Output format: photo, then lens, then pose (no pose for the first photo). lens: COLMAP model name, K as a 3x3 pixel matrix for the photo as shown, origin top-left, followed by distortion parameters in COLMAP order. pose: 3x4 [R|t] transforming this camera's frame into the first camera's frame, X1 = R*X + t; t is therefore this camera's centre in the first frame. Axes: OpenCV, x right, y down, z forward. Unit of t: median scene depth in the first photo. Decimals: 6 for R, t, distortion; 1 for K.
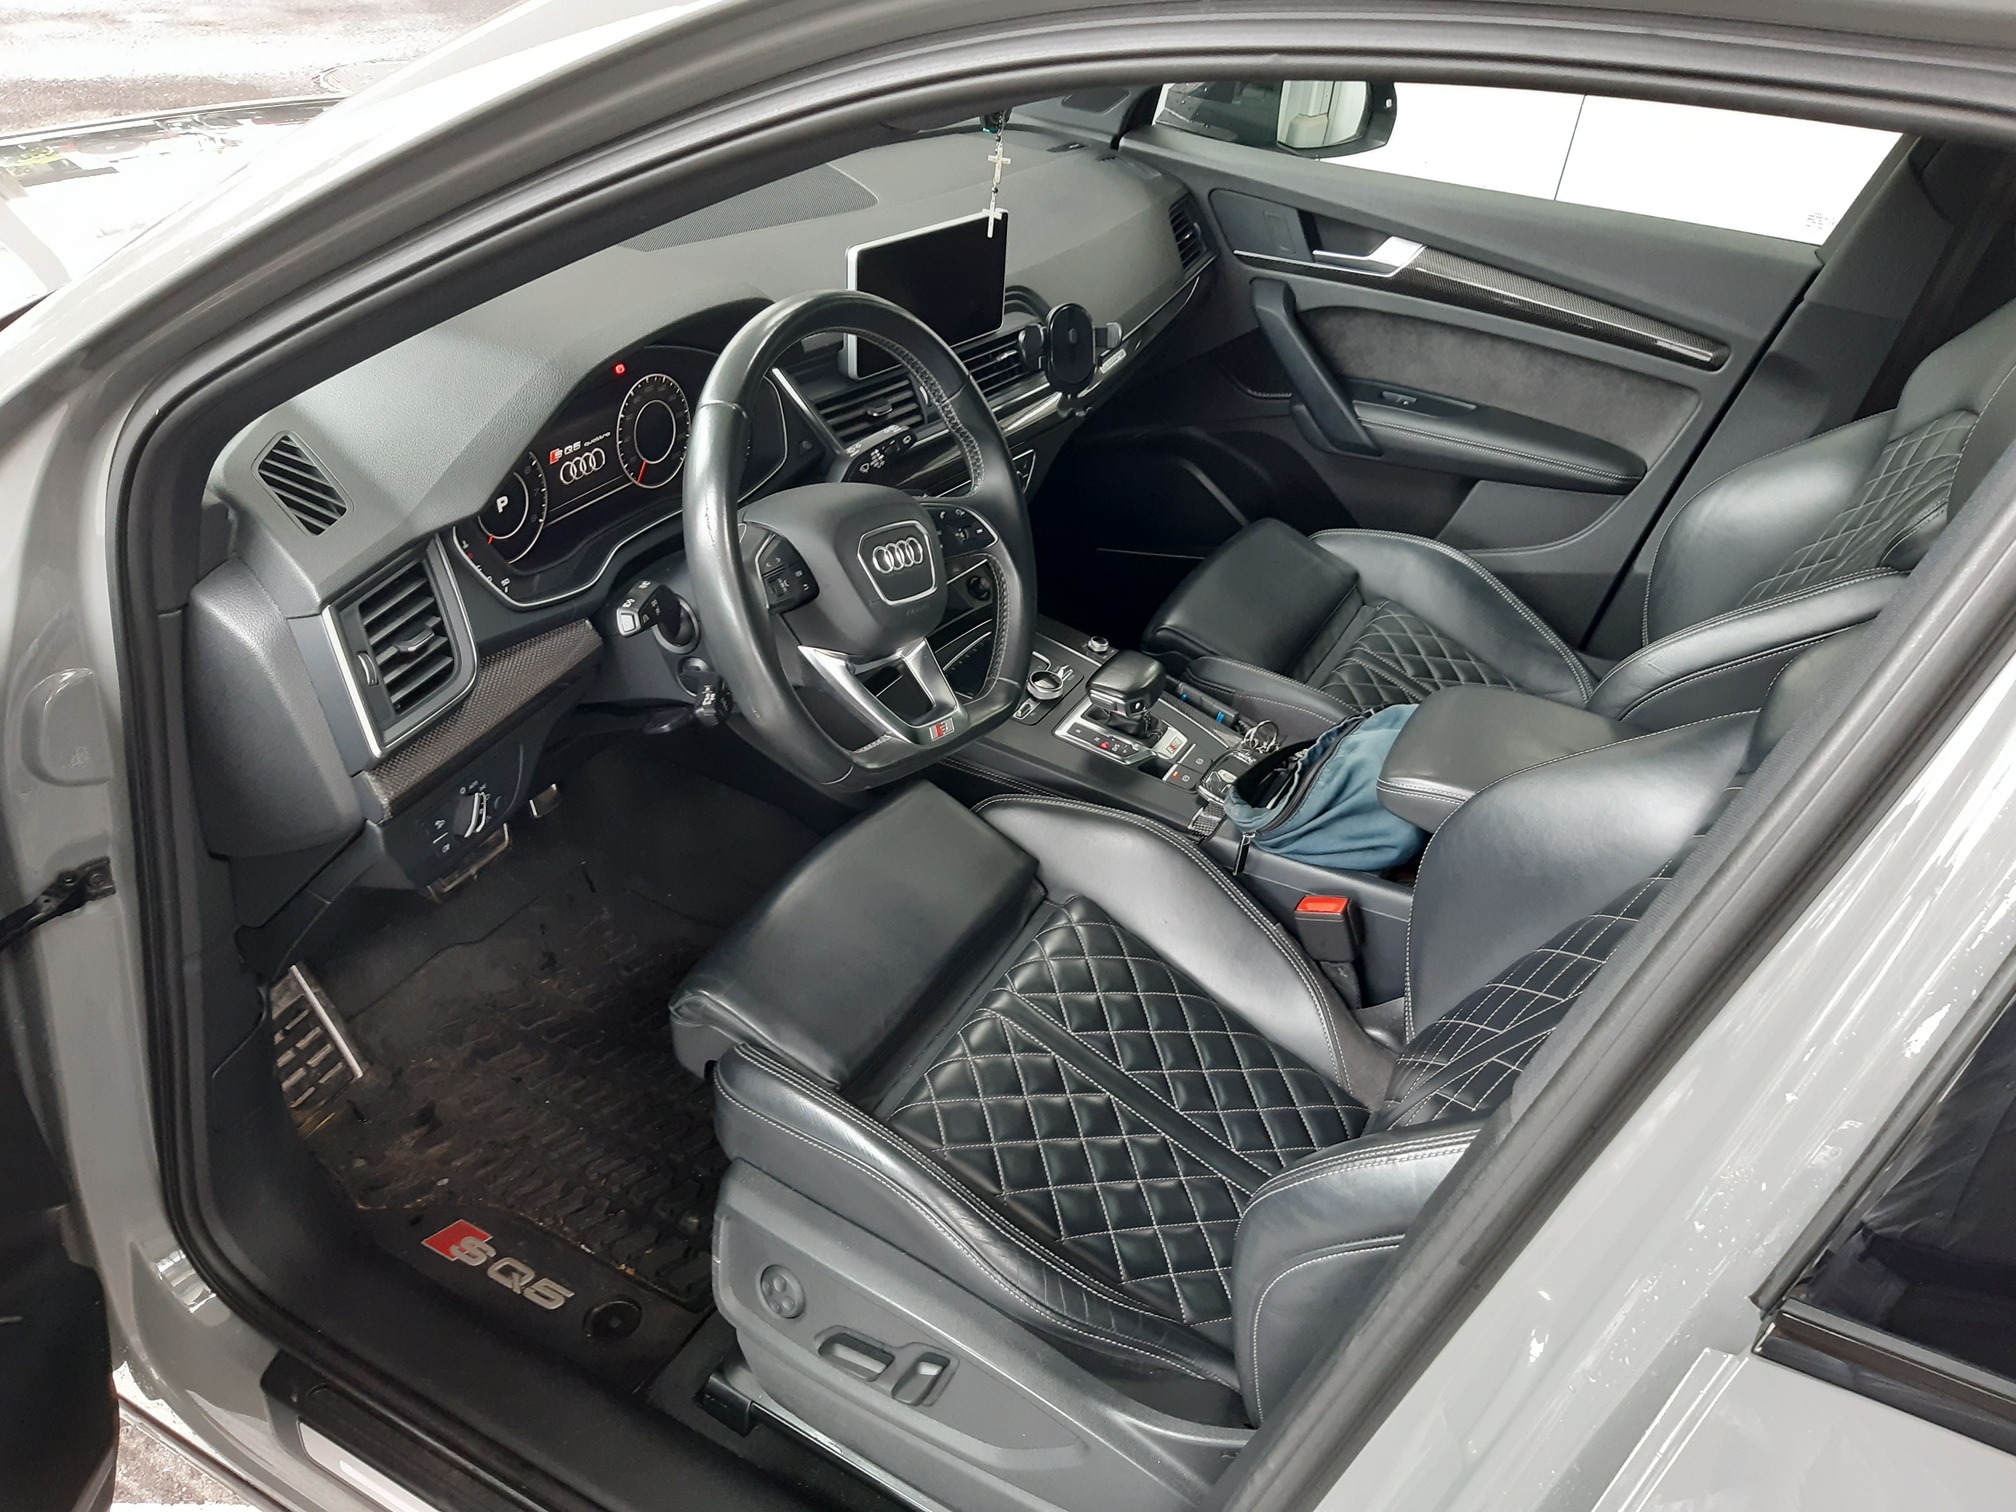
lens RADIAL K [[1558.2, 0, 1012.3], [0, 1558.2, 766.3], [0, 0, 1]] dist [0.077498, -0.158881]
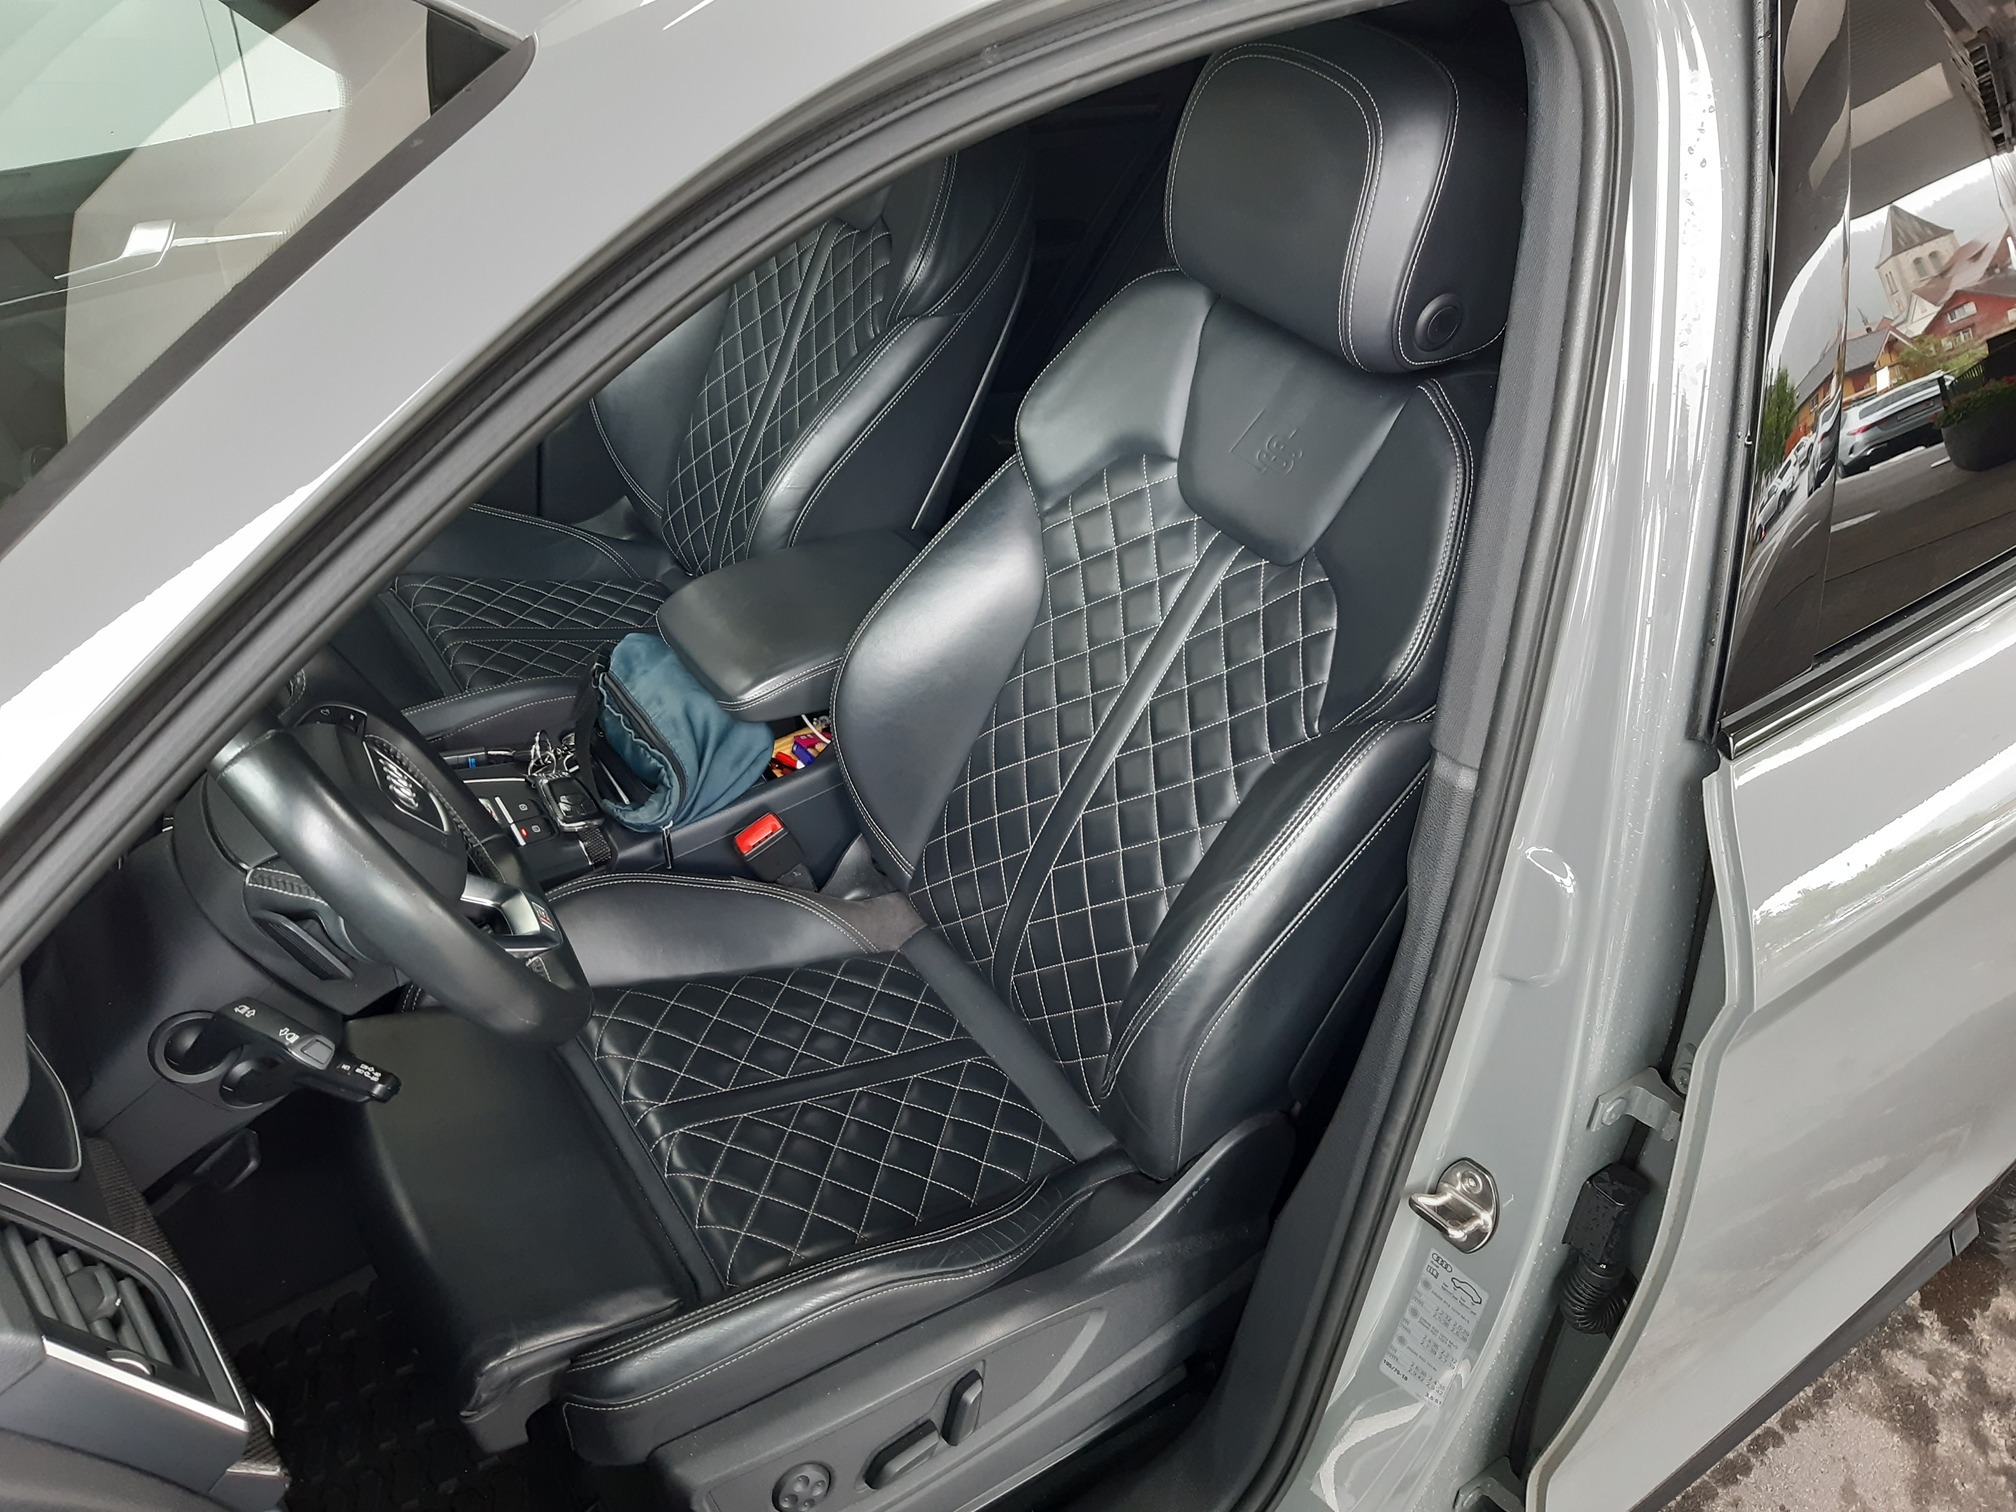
lens RADIAL K [[1558.2, 0, 1012.3], [0, 1558.2, 766.3], [0, 0, 1]] dist [0.077498, -0.158881]
pose [[0.491115, -0.594491, 0.636700, -0.406458], [0.500531, 0.790797, 0.352292, -0.263117], [-0.712935, 0.145672, 0.685933, 0.182263]]
